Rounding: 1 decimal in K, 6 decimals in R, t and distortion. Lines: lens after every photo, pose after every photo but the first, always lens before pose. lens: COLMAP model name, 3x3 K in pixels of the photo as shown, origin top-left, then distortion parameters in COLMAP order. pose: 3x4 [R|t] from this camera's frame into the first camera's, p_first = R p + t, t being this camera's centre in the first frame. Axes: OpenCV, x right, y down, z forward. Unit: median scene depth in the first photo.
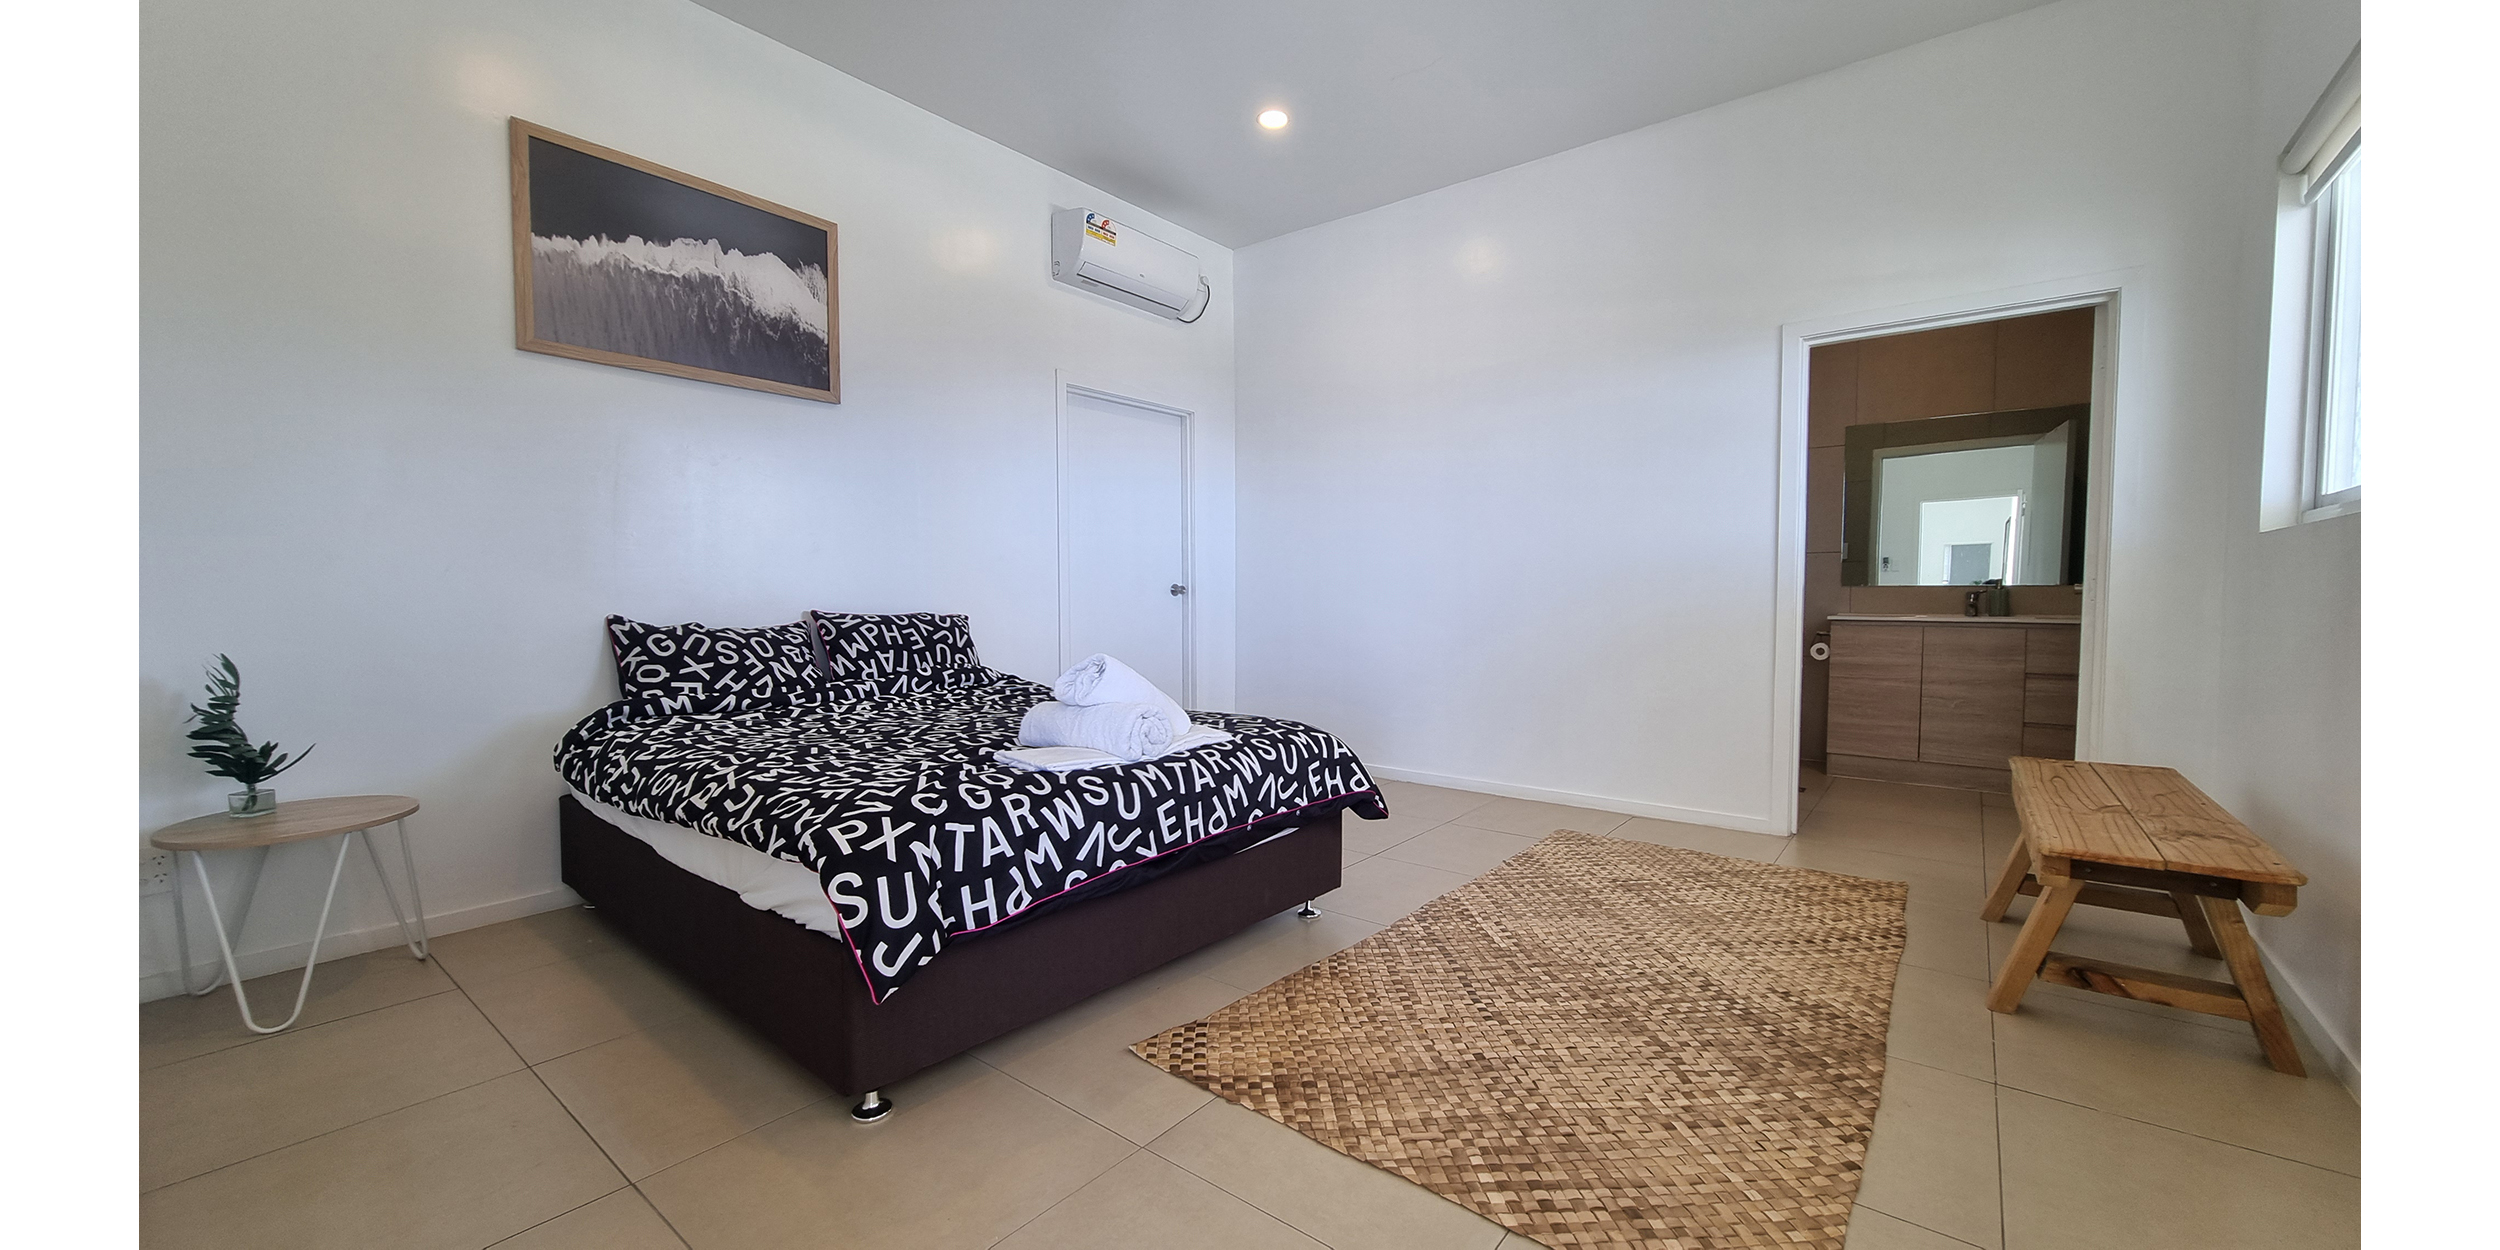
lens RADIAL K [[928.2, 0, 1244.4], [0, 928.2, 628.9], [0, 0, 1]] dist [0.008261, -0.001034]
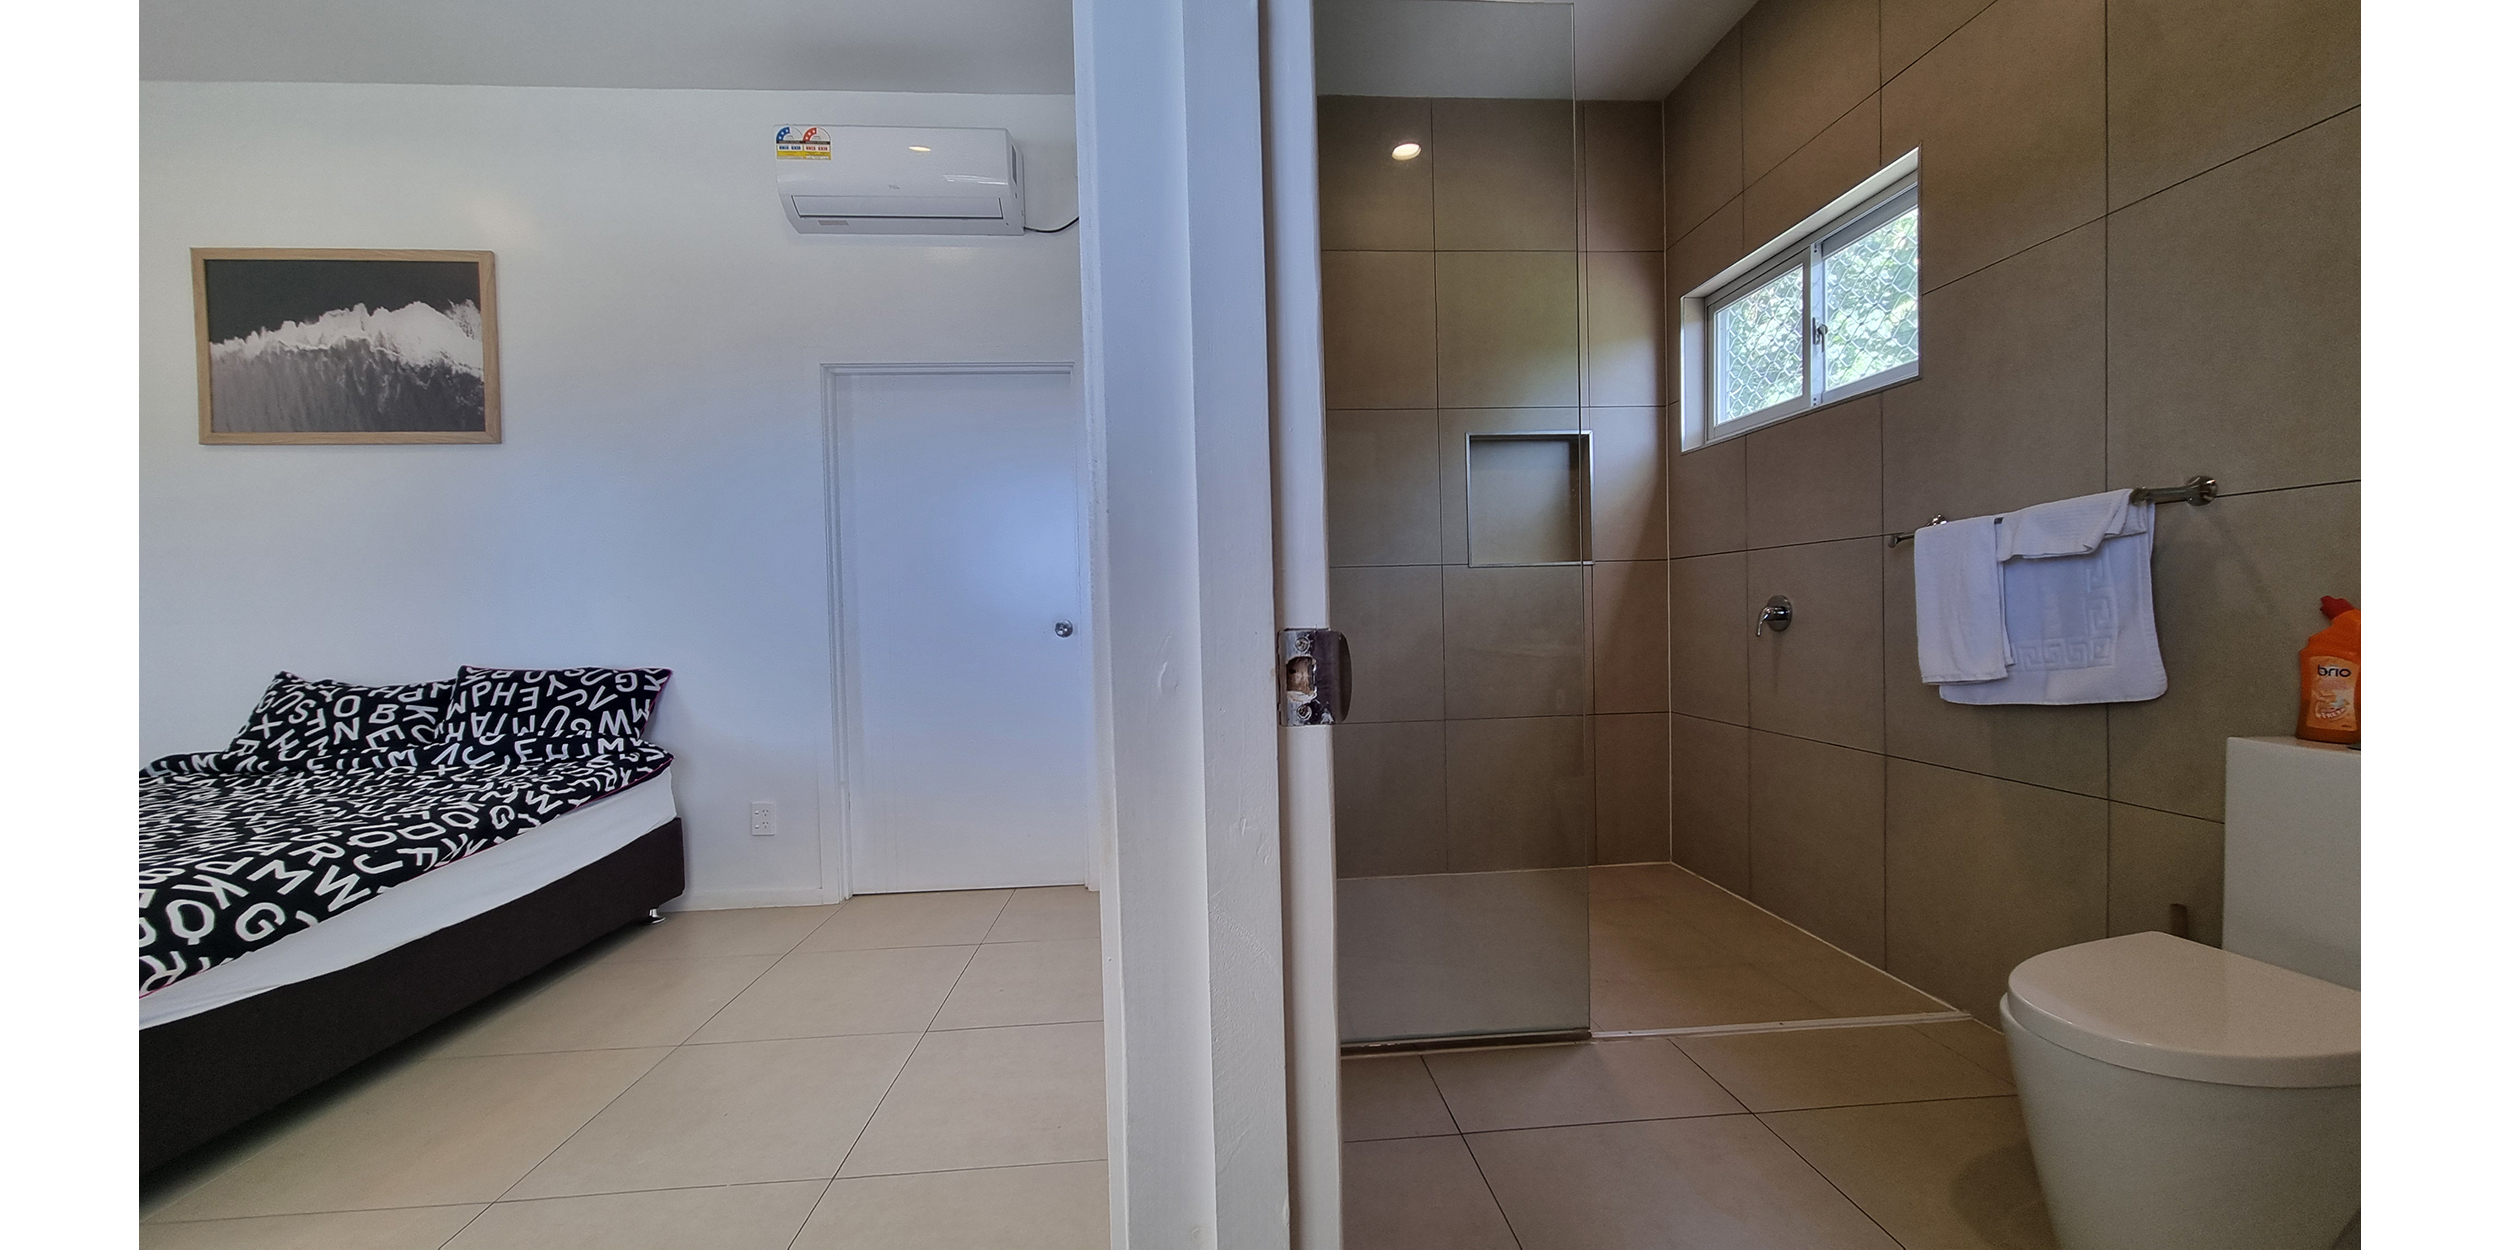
lens RADIAL K [[928.2, 0, 1247.5], [0, 928.2, 628.1], [0, 0, 1]] dist [0.008261, -0.001034]
pose [[0.668747, 0.002506, -0.743486, 0.829918], [-0.005863, 0.999981, -0.001903, -0.065245], [0.743467, 0.005632, 0.668749, 1.021999]]
